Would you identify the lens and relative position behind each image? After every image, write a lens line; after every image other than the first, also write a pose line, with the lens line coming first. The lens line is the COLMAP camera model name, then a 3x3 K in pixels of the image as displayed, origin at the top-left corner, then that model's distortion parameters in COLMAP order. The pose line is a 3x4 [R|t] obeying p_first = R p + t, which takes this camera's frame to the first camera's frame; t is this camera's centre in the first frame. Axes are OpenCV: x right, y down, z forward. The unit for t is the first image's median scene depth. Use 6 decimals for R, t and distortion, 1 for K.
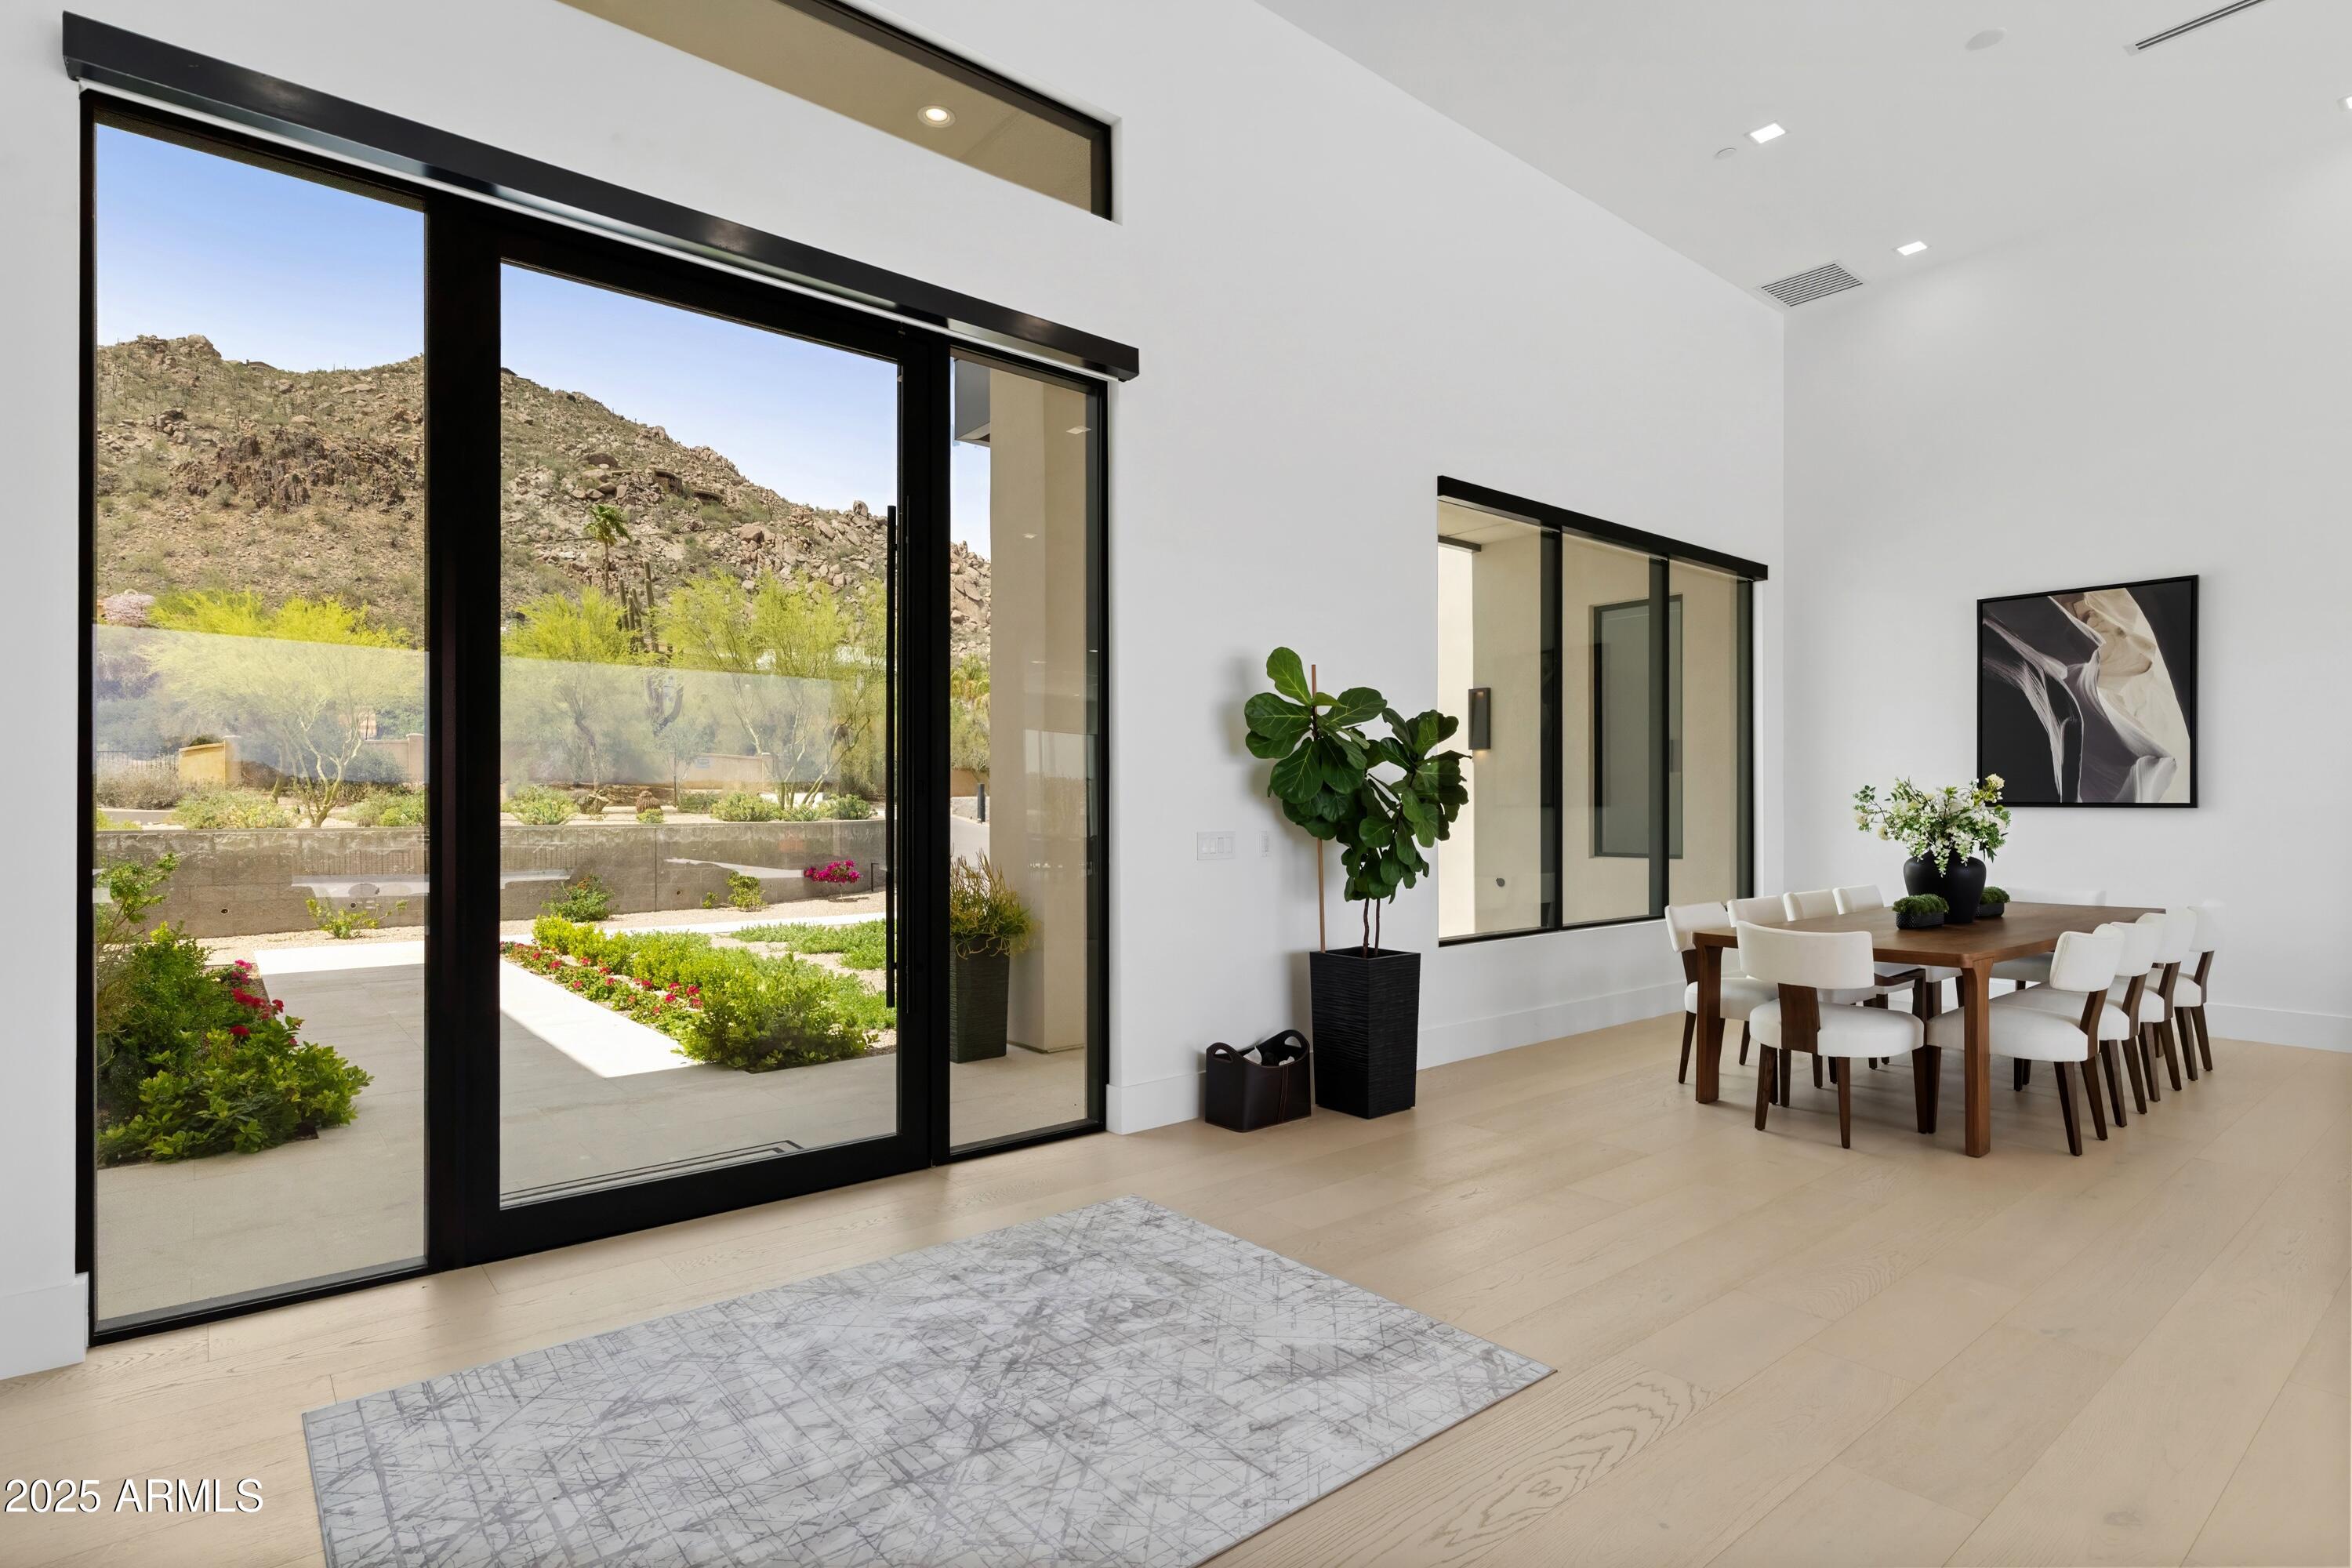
lens RADIAL K [[1163.6, 0, 1198.0], [0, 1163.6, 804.4], [0, 0, 1]] dist [0.004127, -0.001890]
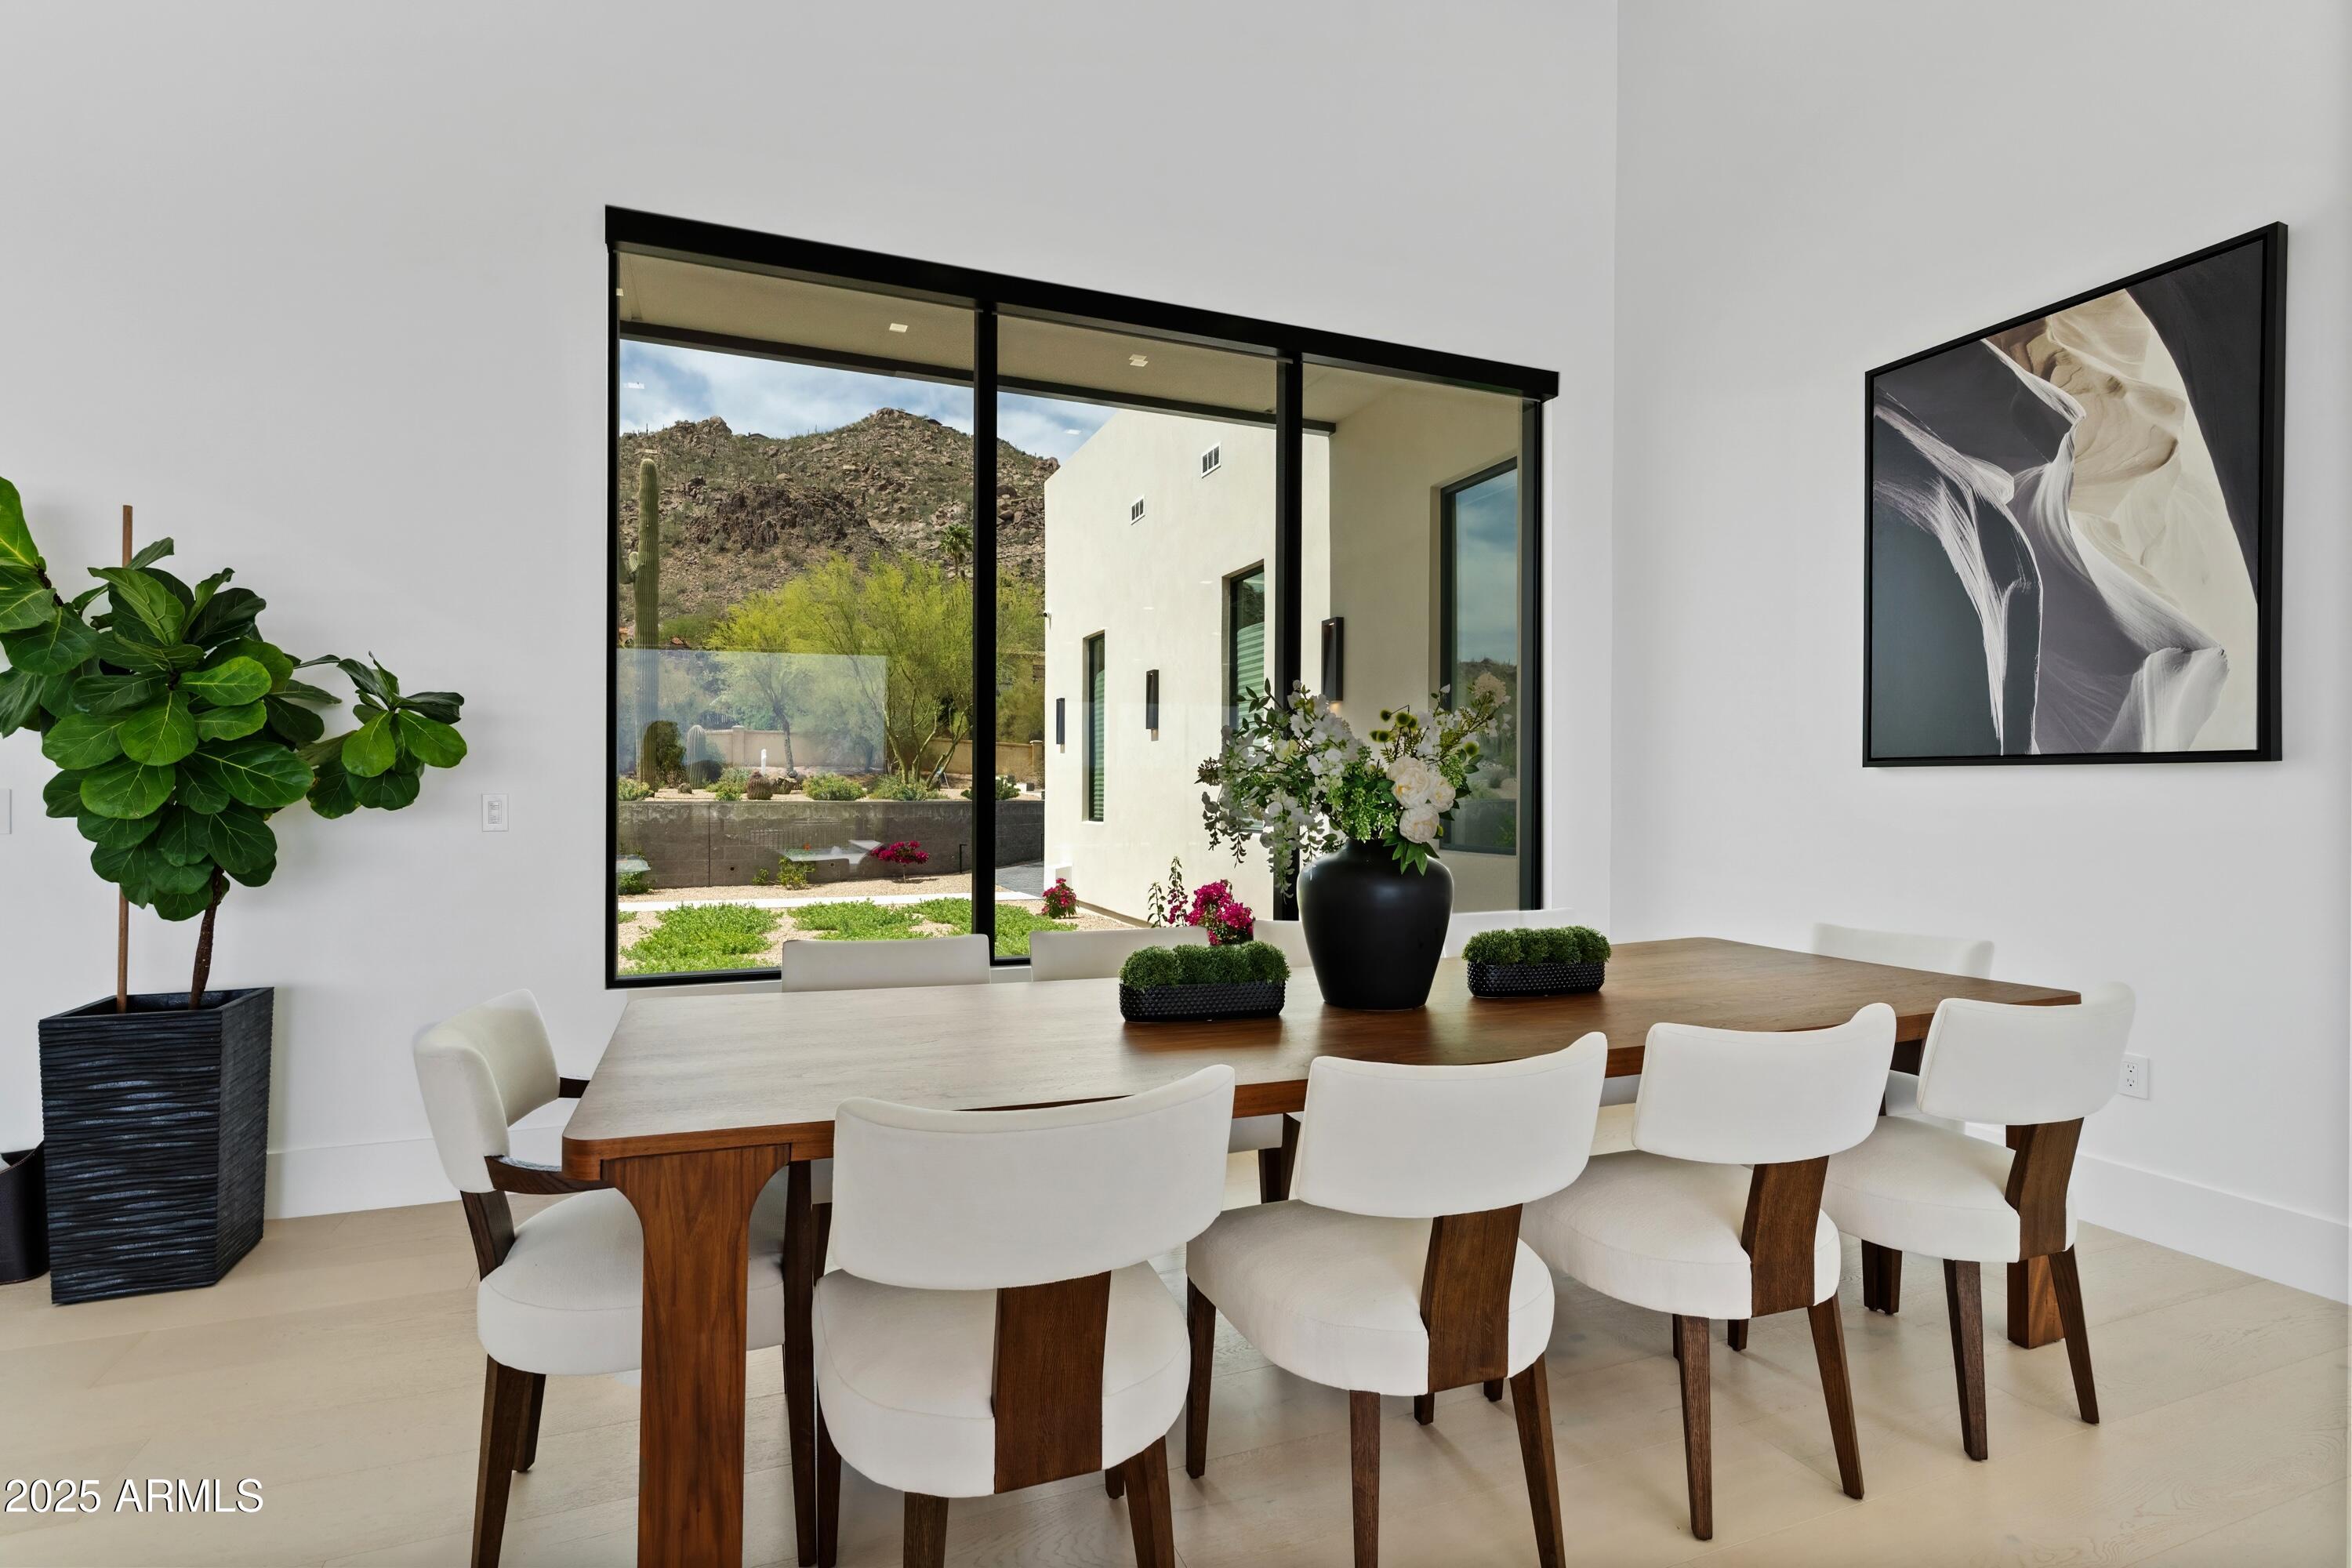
lens RADIAL K [[1124.7, 0, 1186.1], [0, 1124.7, 798.8], [0, 0, 1]] dist [-0.002789, 0.001392]
pose [[0.950224, 0.007033, -0.311487, 0.482338], [-0.005556, 0.999969, 0.005629, 0.013699], [0.311517, -0.003618, 0.950234, 0.380877]]
